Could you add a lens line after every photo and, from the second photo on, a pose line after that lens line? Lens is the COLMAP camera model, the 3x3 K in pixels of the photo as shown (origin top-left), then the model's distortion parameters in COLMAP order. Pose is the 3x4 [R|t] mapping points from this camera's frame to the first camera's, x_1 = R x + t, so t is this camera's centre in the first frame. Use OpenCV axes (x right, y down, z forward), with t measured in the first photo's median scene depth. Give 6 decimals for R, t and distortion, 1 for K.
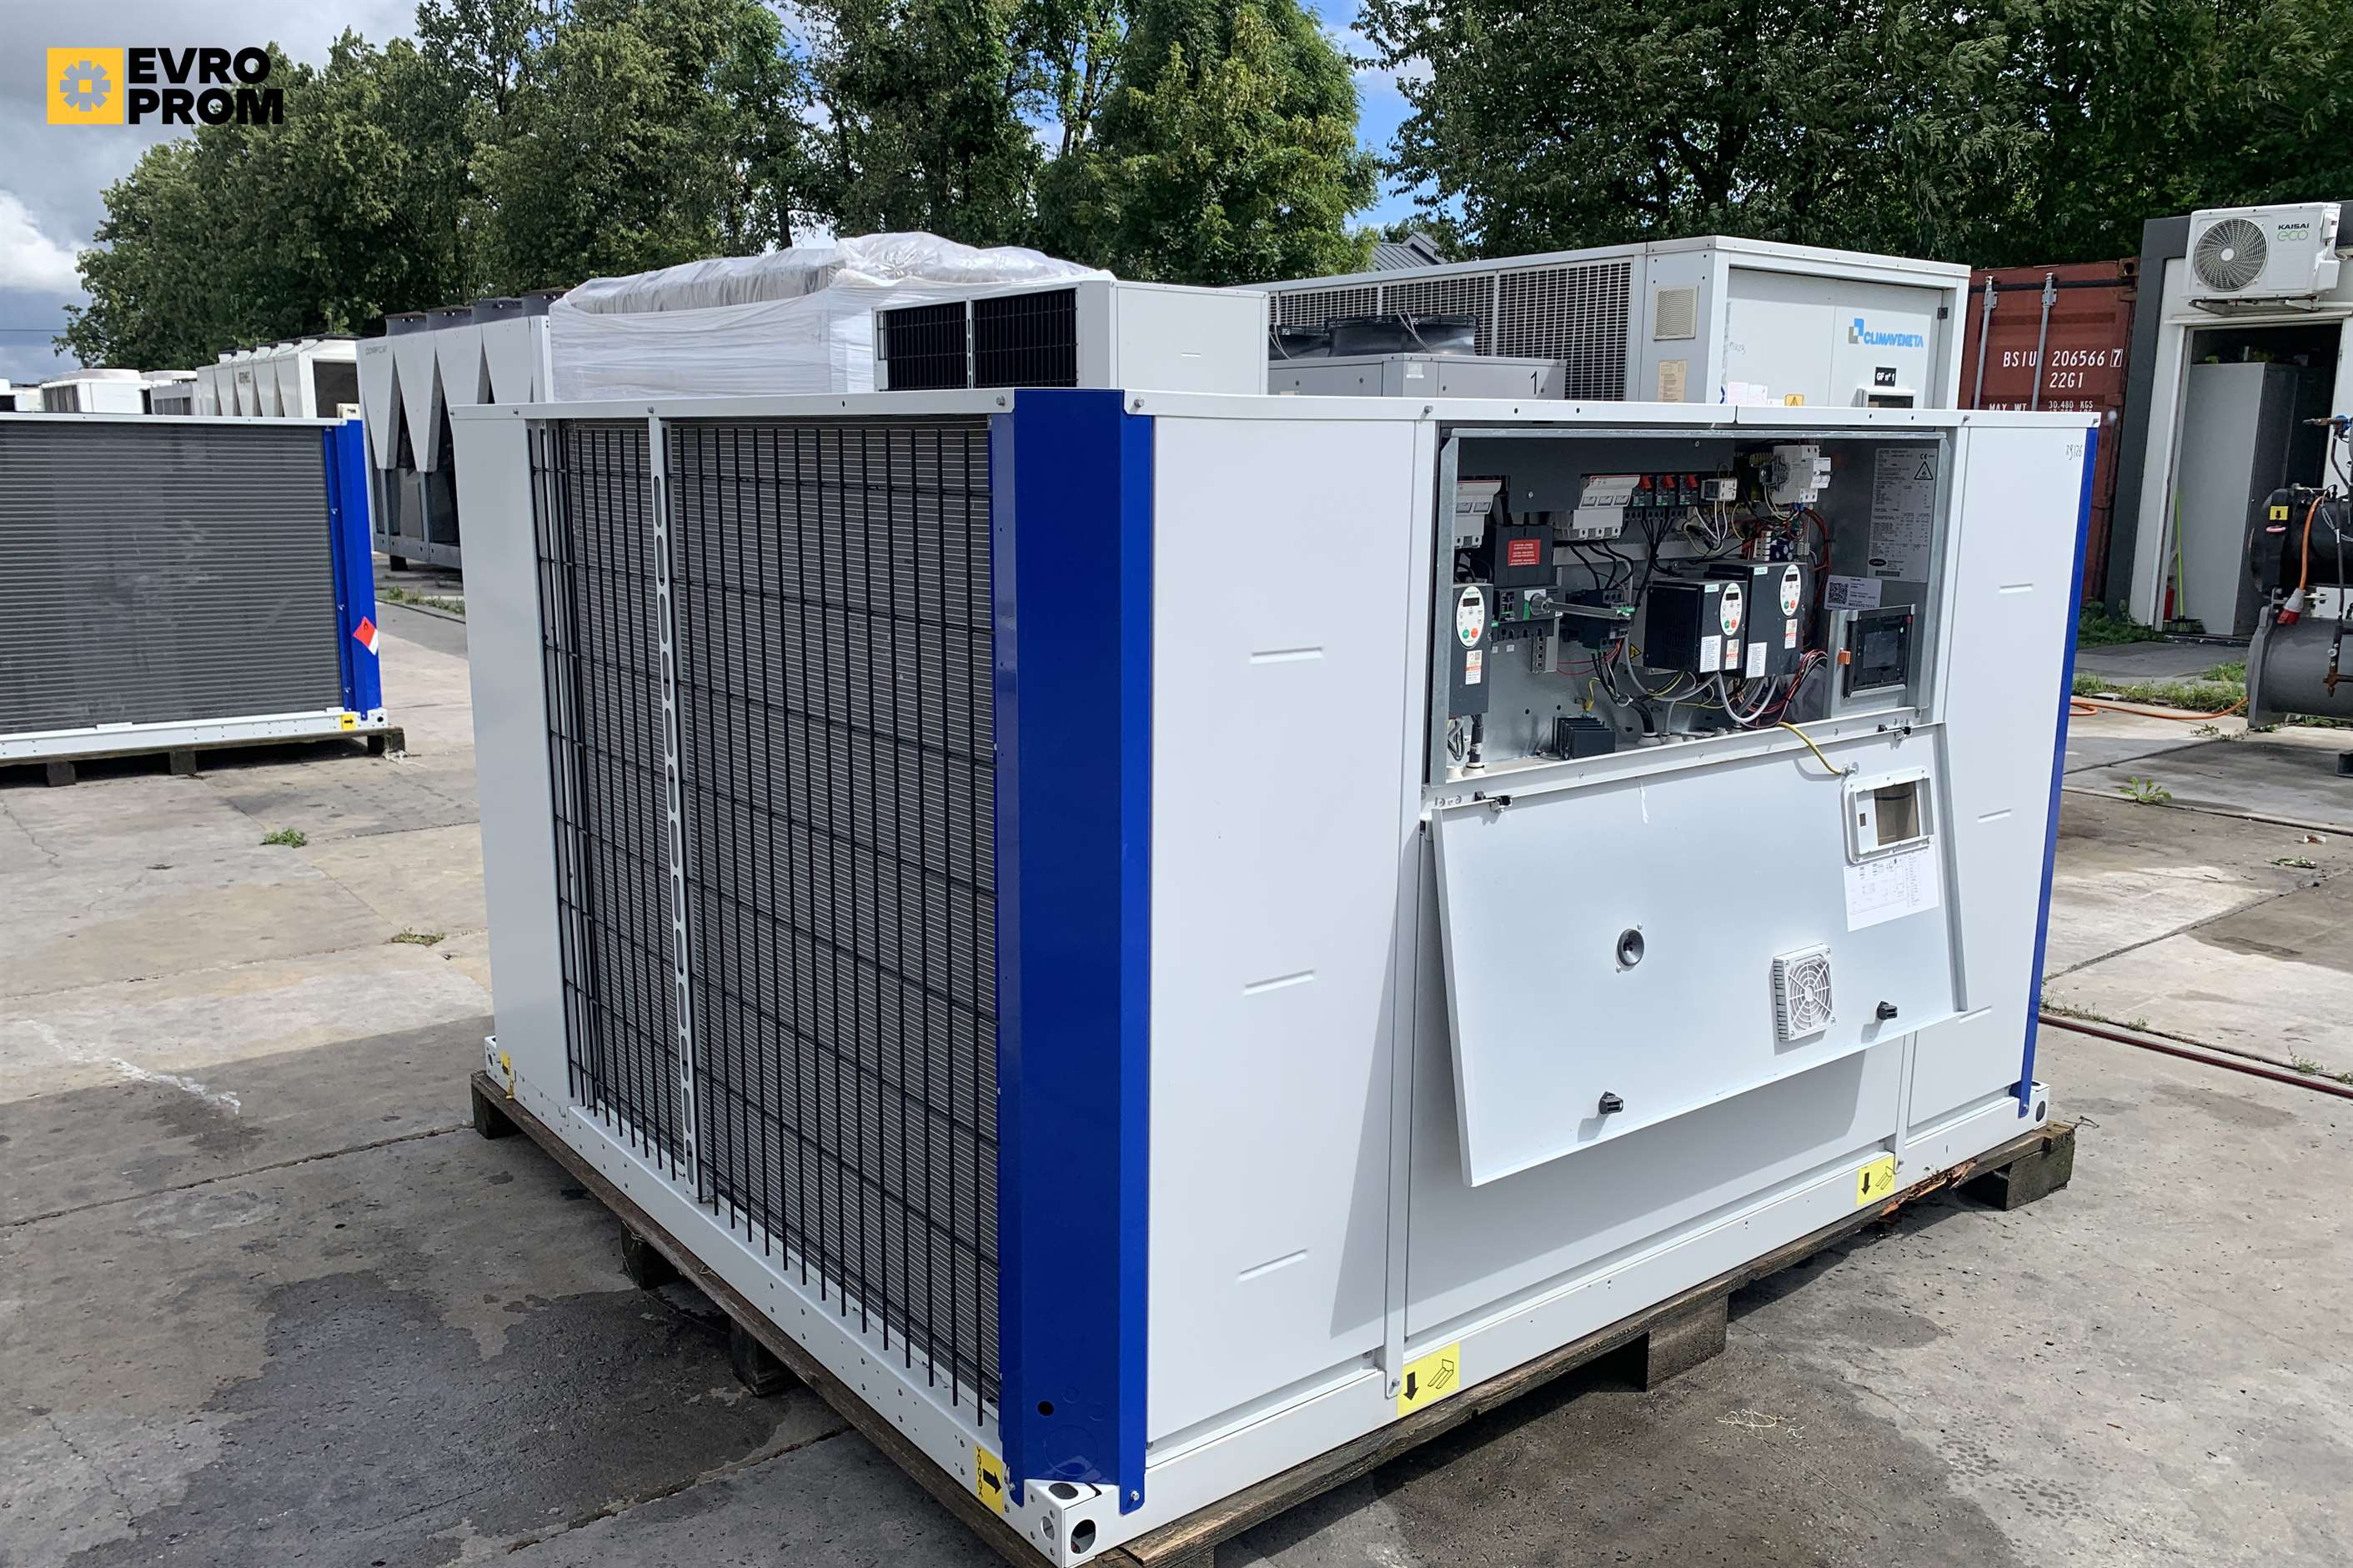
lens RADIAL K [[1788.2, 0, 1175.3], [0, 1788.2, 799.0], [0, 0, 1]] dist [0.025101, -0.014766]
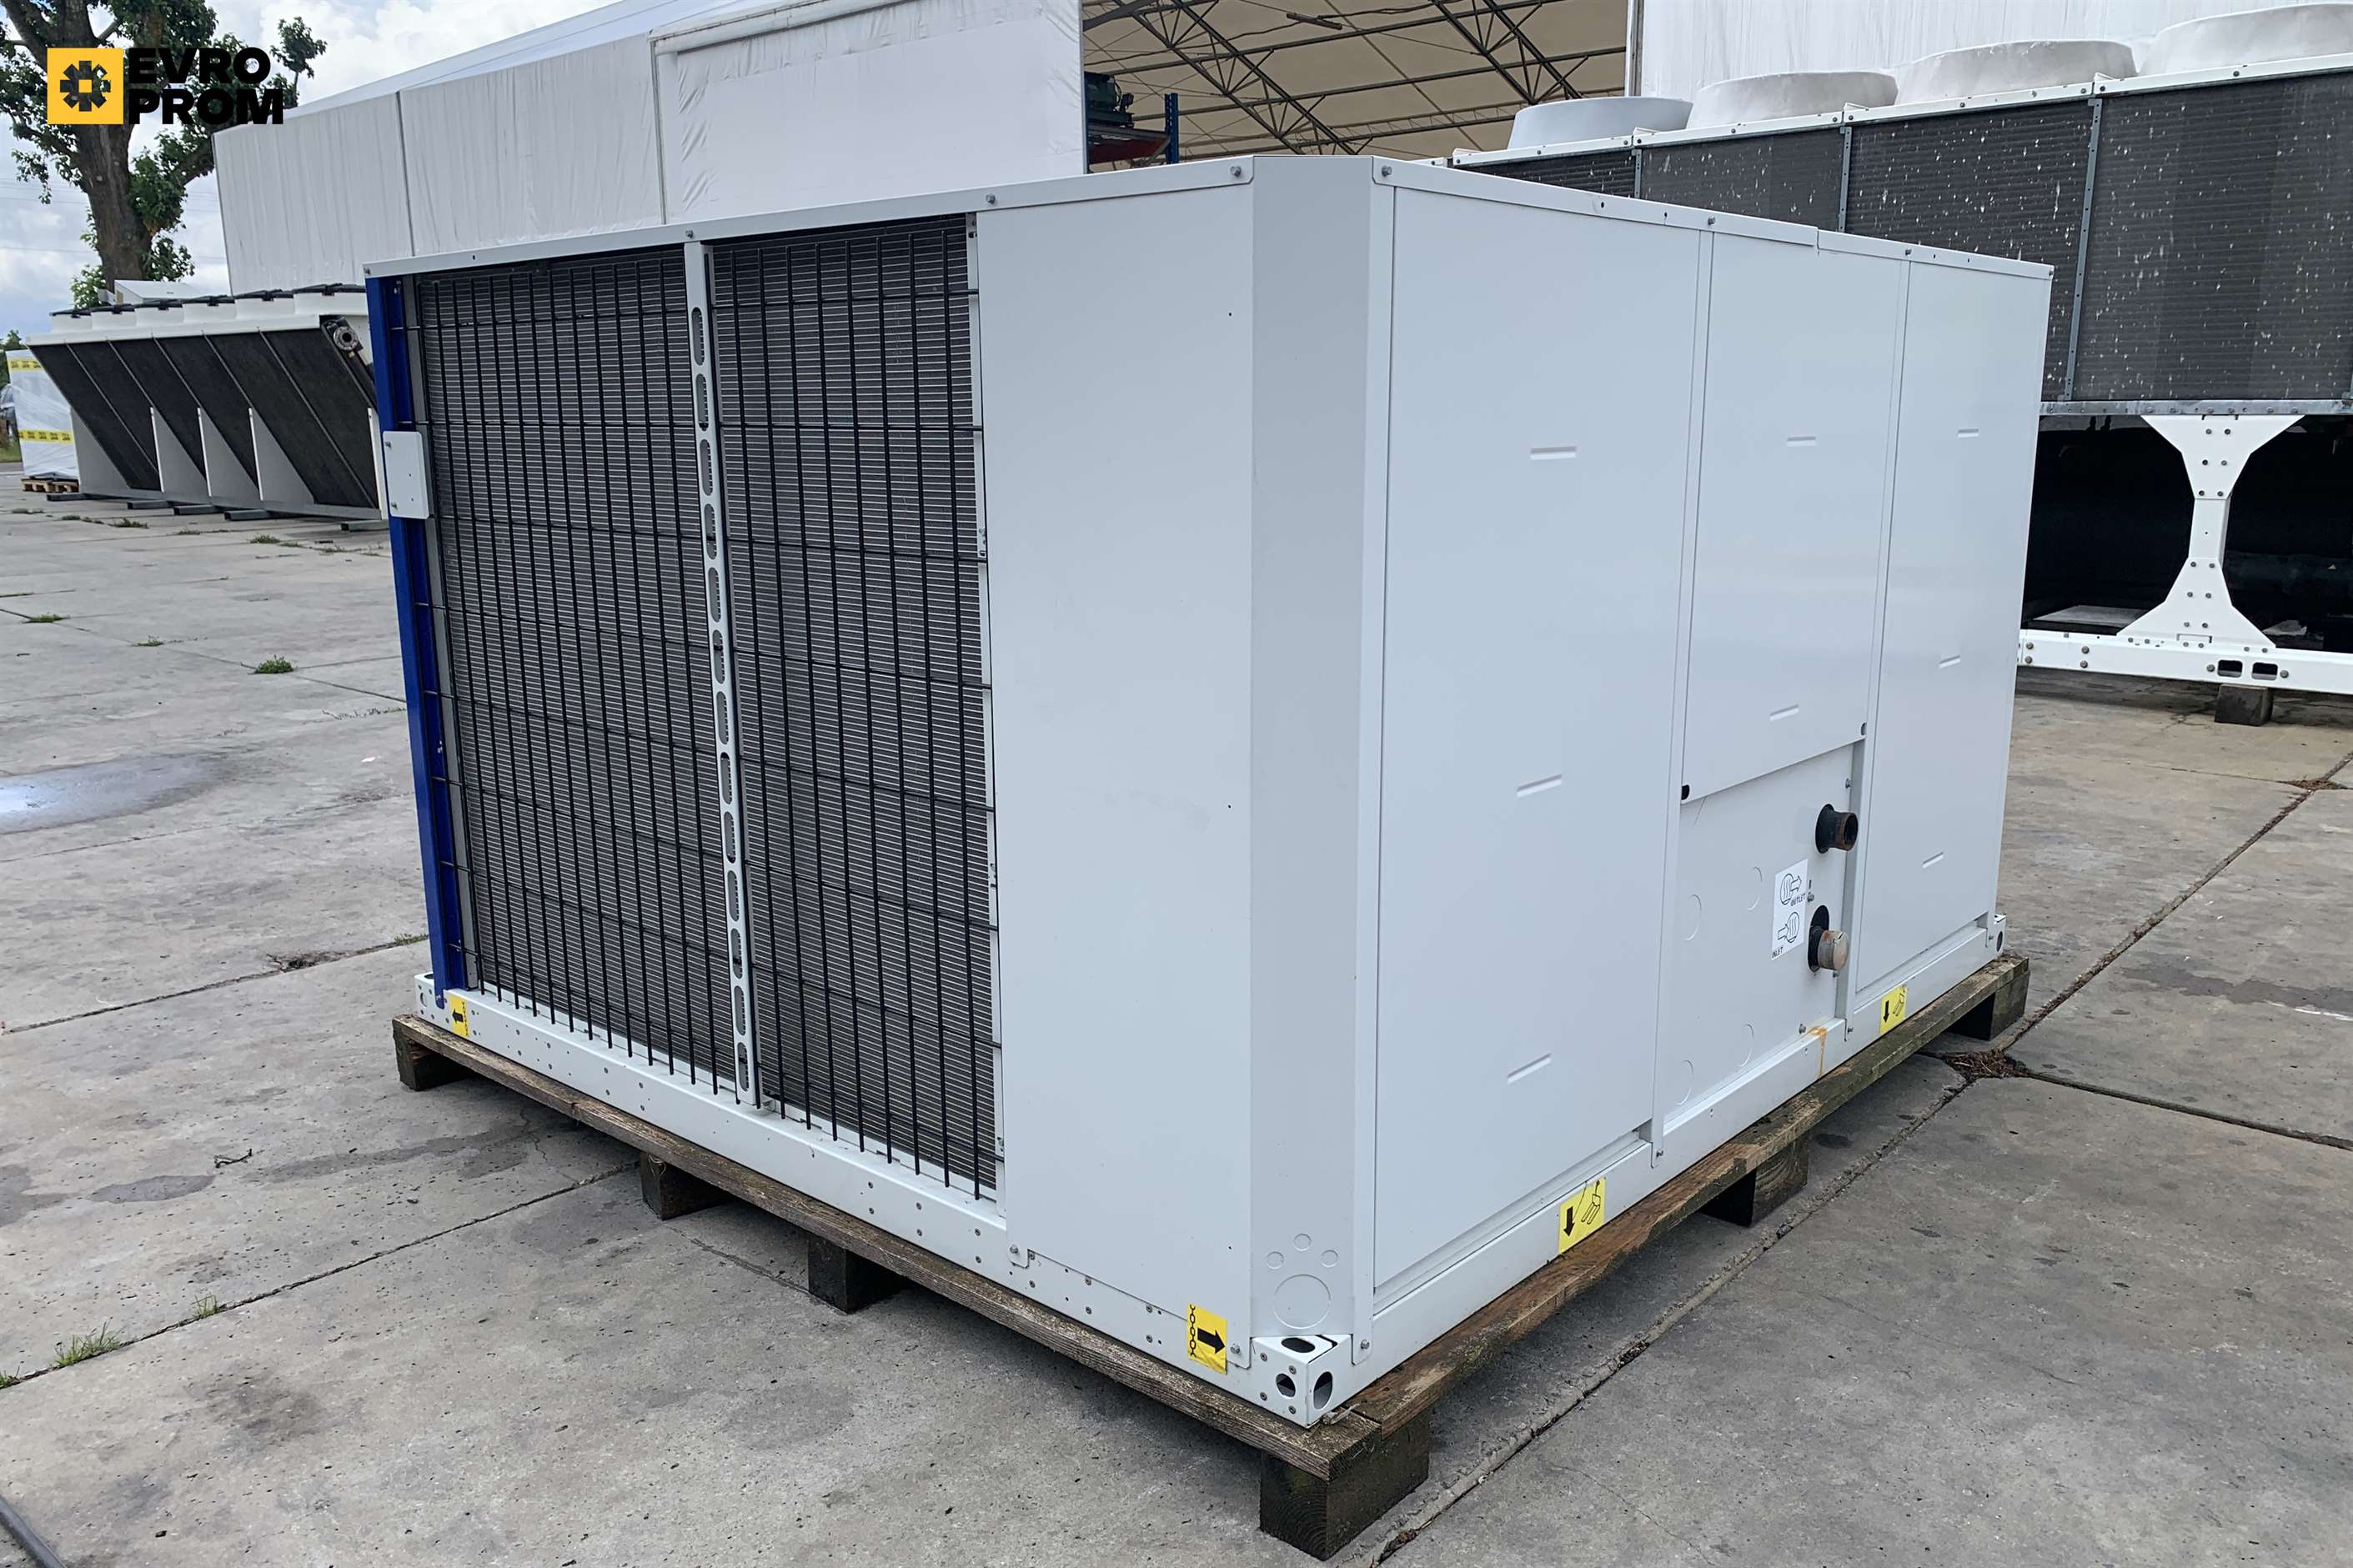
lens RADIAL K [[1788.2, 0, 1186.4], [0, 1788.2, 783.1], [0, 0, 1]] dist [0.025101, -0.014766]
pose [[-0.983537, 0.038240, -0.176614, 0.280363], [-0.035476, 0.917474, 0.396211, -0.375841], [0.177190, 0.395954, -0.901013, 2.157415]]
